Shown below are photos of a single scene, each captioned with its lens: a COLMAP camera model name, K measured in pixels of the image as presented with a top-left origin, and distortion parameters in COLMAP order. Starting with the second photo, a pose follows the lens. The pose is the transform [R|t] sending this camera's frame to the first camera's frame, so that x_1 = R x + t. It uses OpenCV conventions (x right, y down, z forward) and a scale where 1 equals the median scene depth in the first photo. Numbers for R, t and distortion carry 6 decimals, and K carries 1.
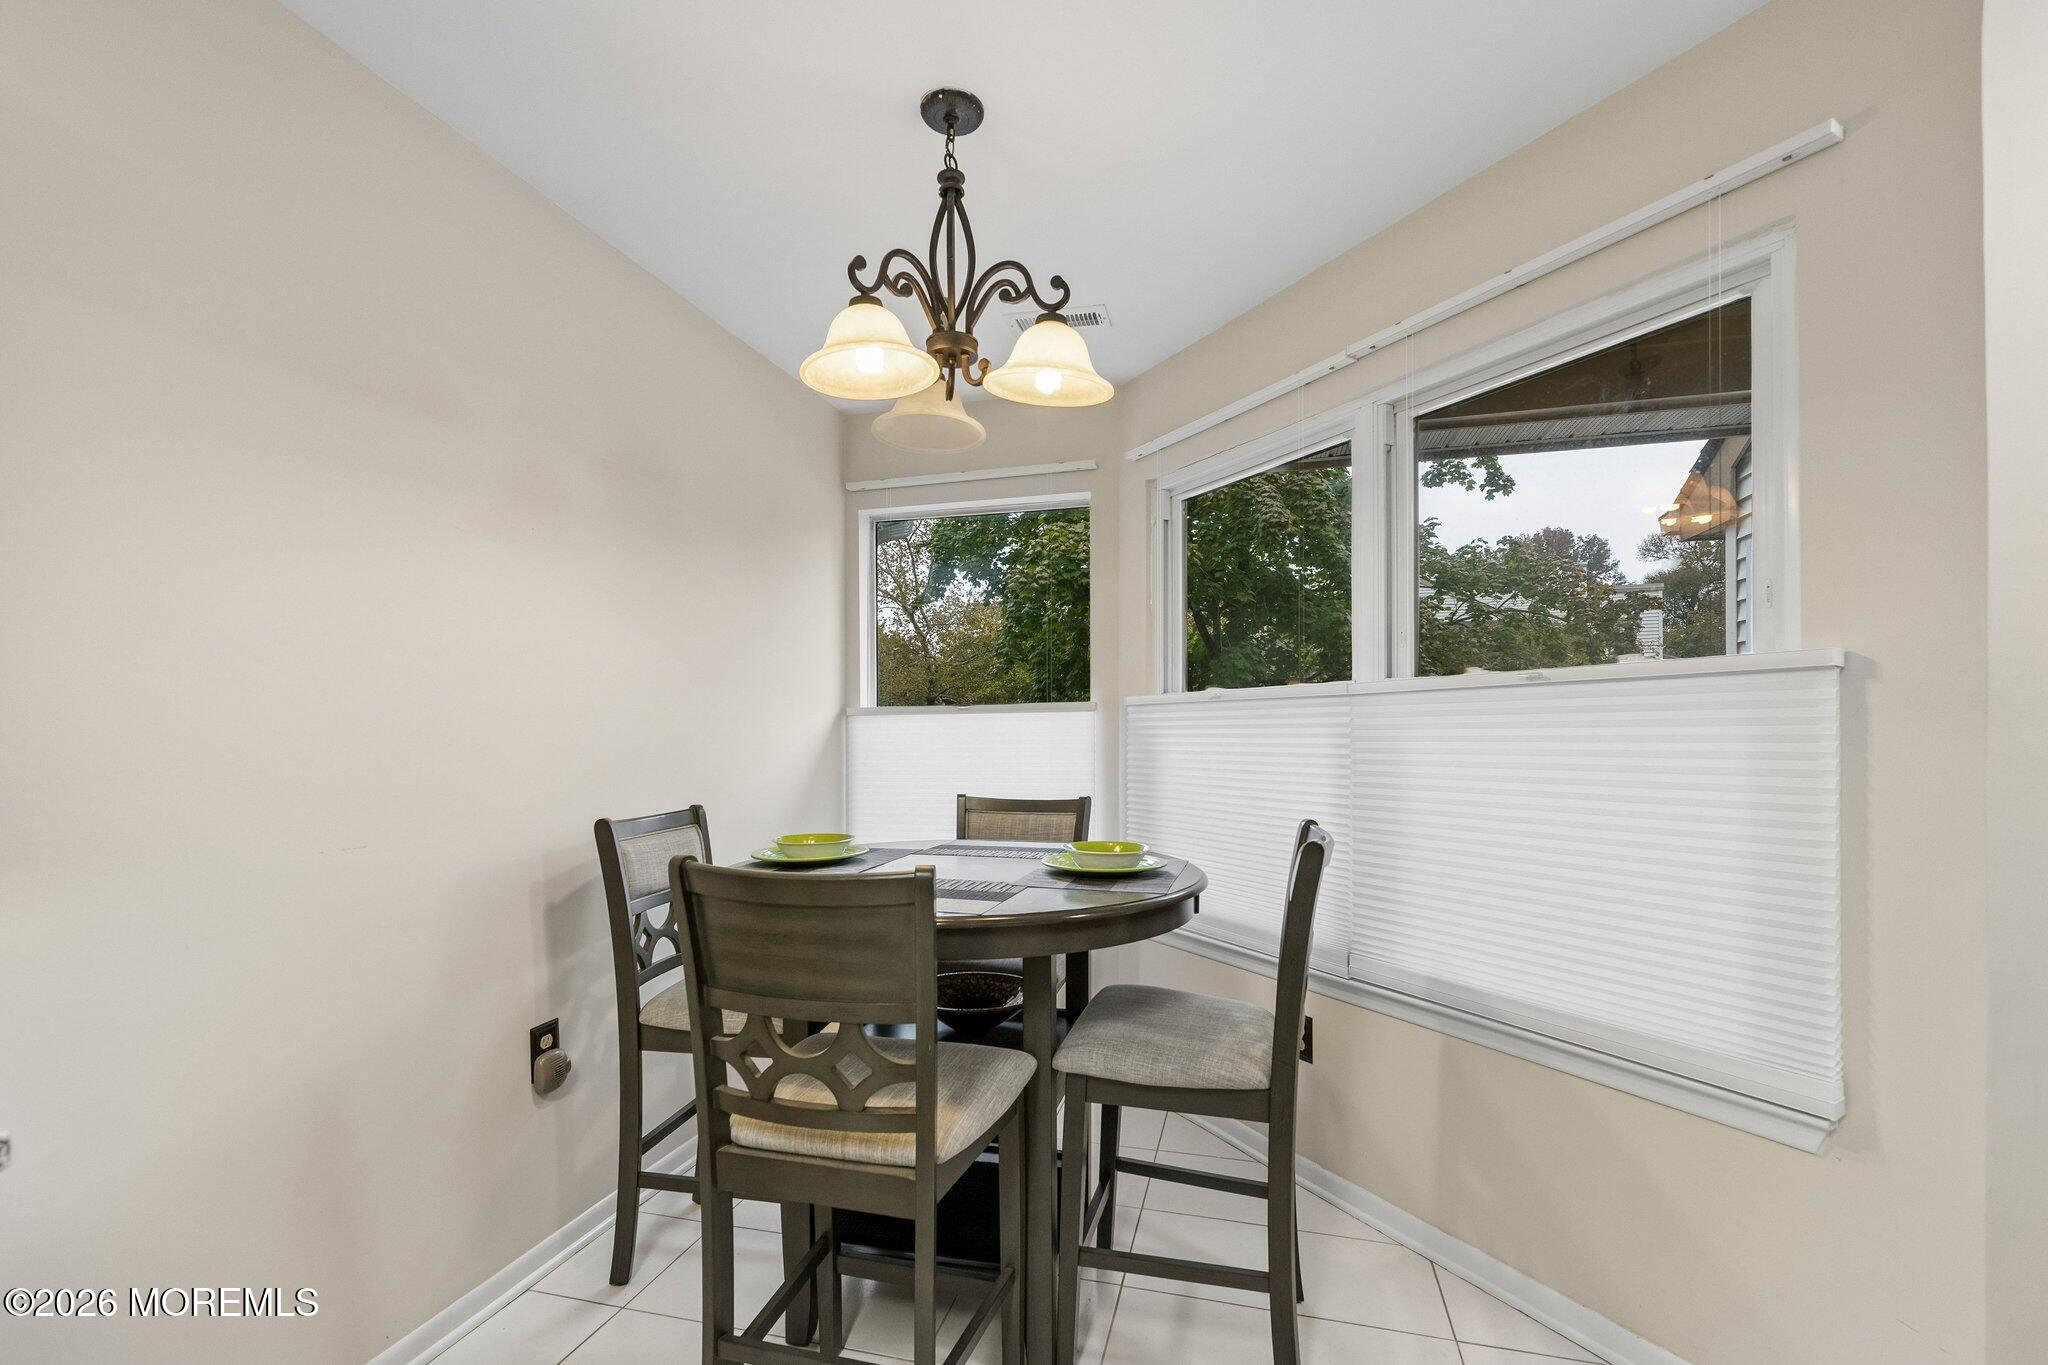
lens RADIAL K [[901.4, 0, 1029.0], [0, 901.4, 729.4], [0, 0, 1]] dist [0.000664, 0.000165]
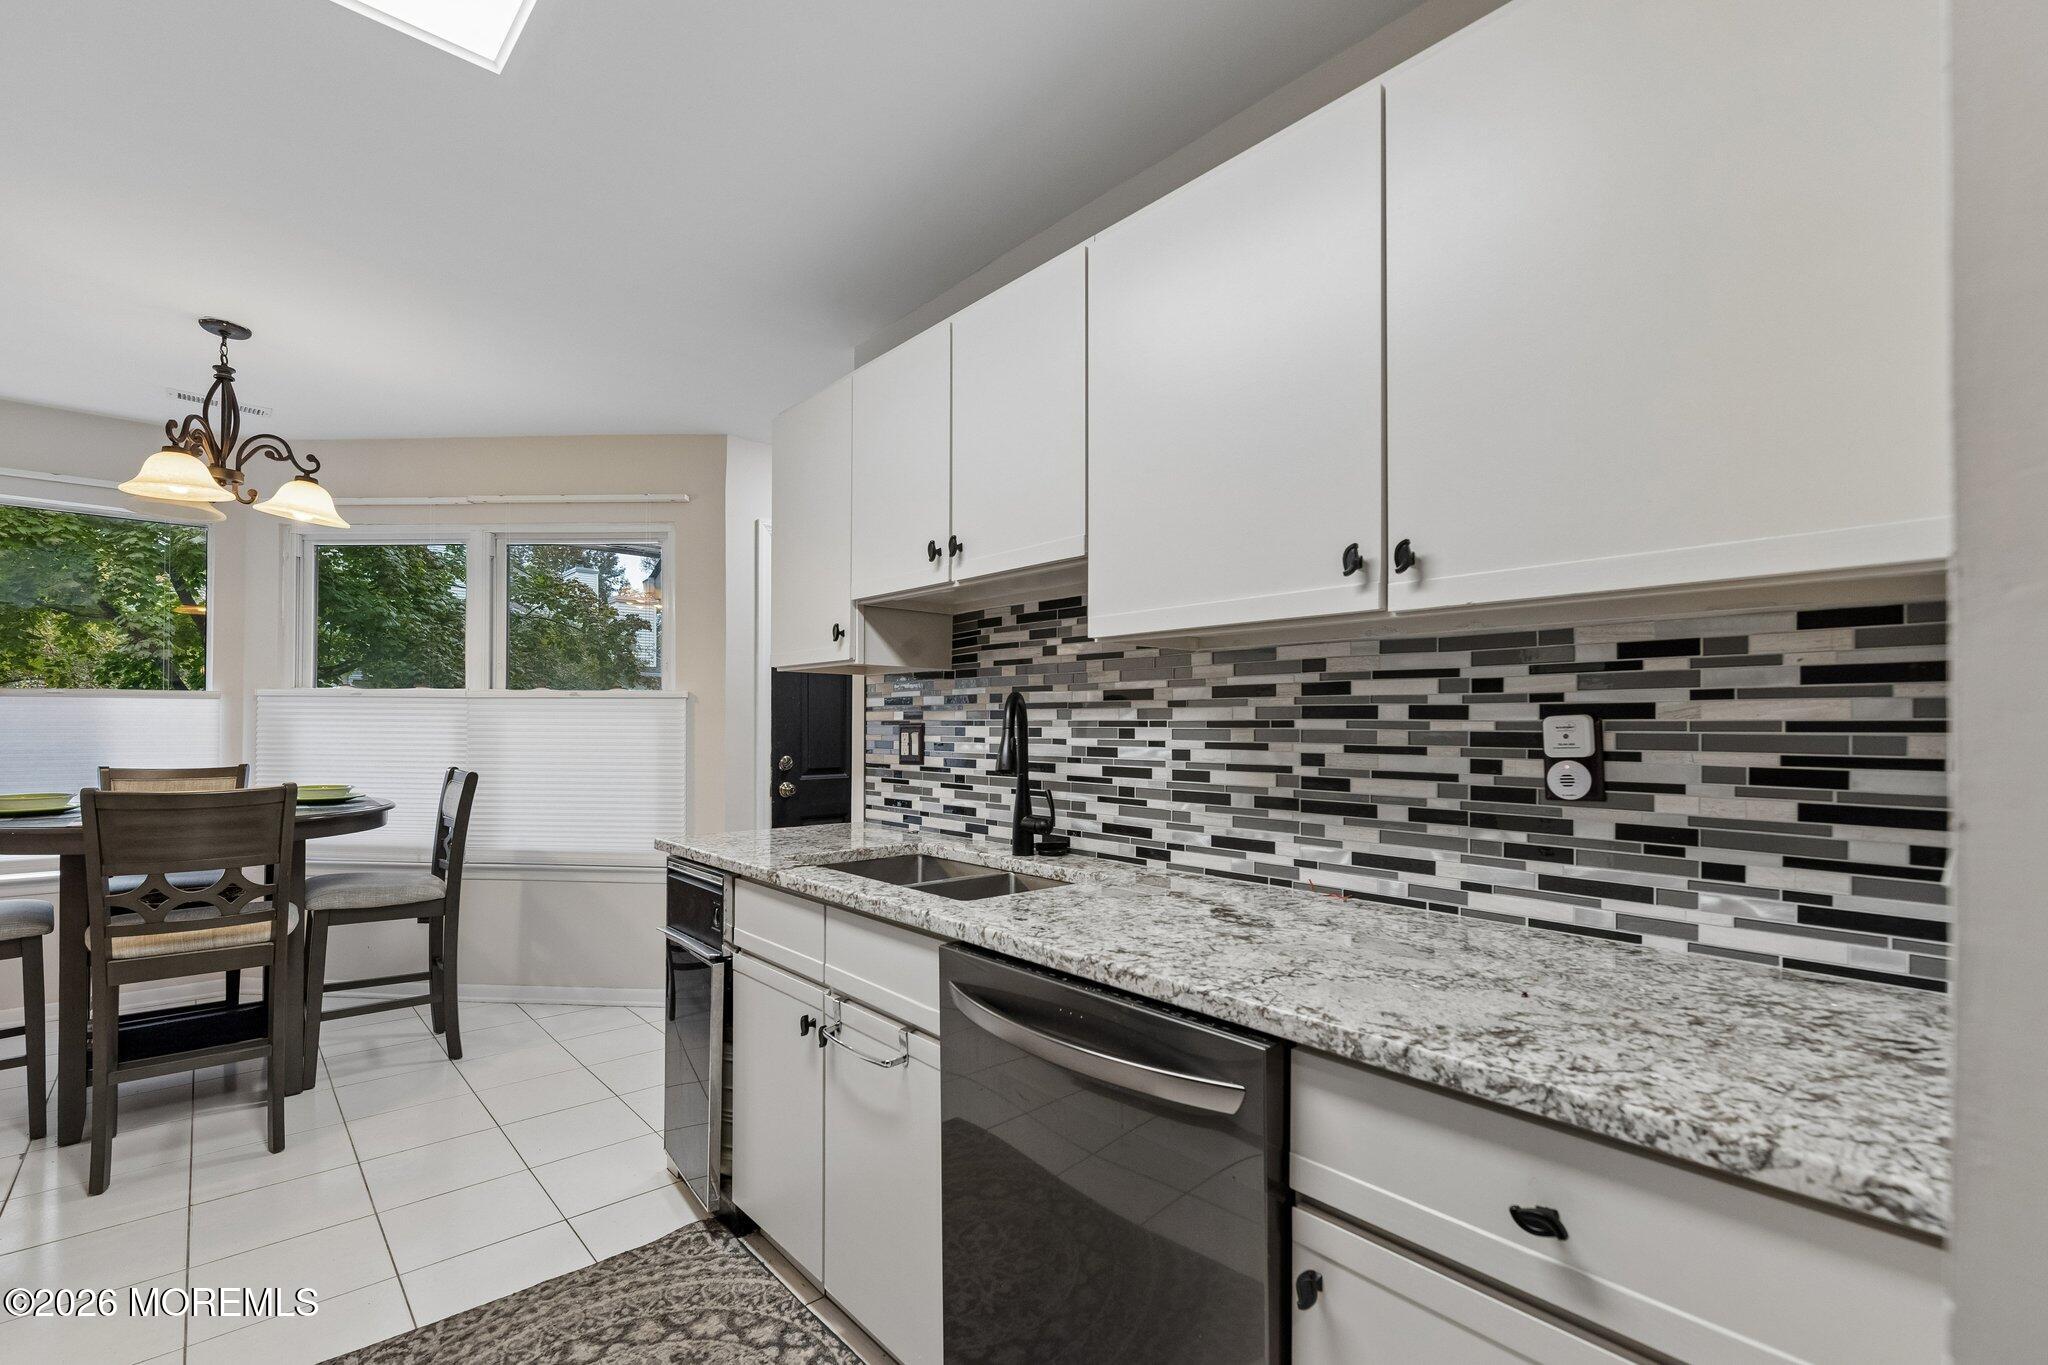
lens RADIAL K [[901.4, 0, 1029.0], [0, 901.4, 729.4], [0, 0, 1]] dist [0.000664, 0.000165]
pose [[0.539412, 0.001747, 0.842040, -0.569512], [-0.013837, 0.999881, 0.006790, -0.004806], [-0.841928, -0.015314, 0.539372, -0.920729]]
